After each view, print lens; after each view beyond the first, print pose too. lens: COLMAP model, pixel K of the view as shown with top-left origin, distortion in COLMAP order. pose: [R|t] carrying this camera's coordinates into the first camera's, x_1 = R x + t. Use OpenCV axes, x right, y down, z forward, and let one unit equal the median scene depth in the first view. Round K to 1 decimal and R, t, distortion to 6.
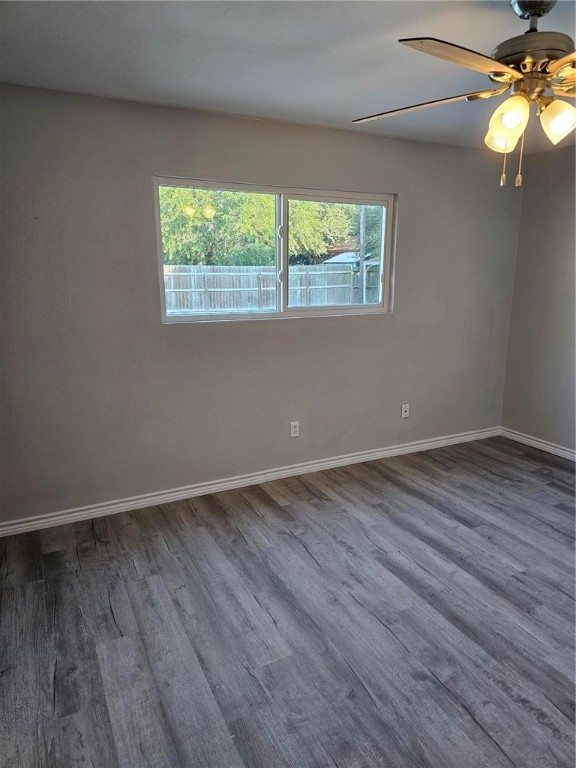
lens RADIAL K [[519.3, 0, 298.4], [0, 519.3, 385.7], [0, 0, 1]] dist [0.043953, -0.043290]
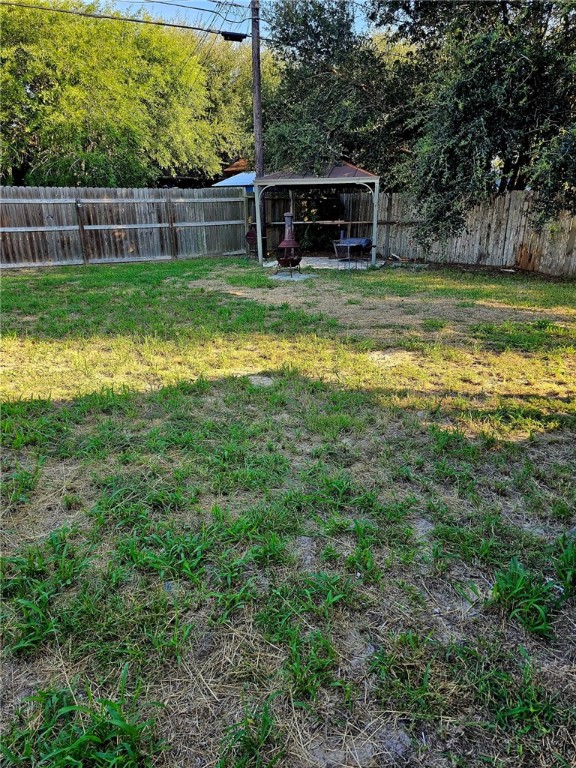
lens RADIAL K [[519.3, 0, 291.3], [0, 519.3, 383.0], [0, 0, 1]] dist [0.043953, -0.043290]
pose [[0.992849, -0.036418, 0.113687, 0.414017], [0.022931, 0.992777, 0.117763, -0.363623], [-0.117154, -0.114314, 0.986513, 1.760460]]
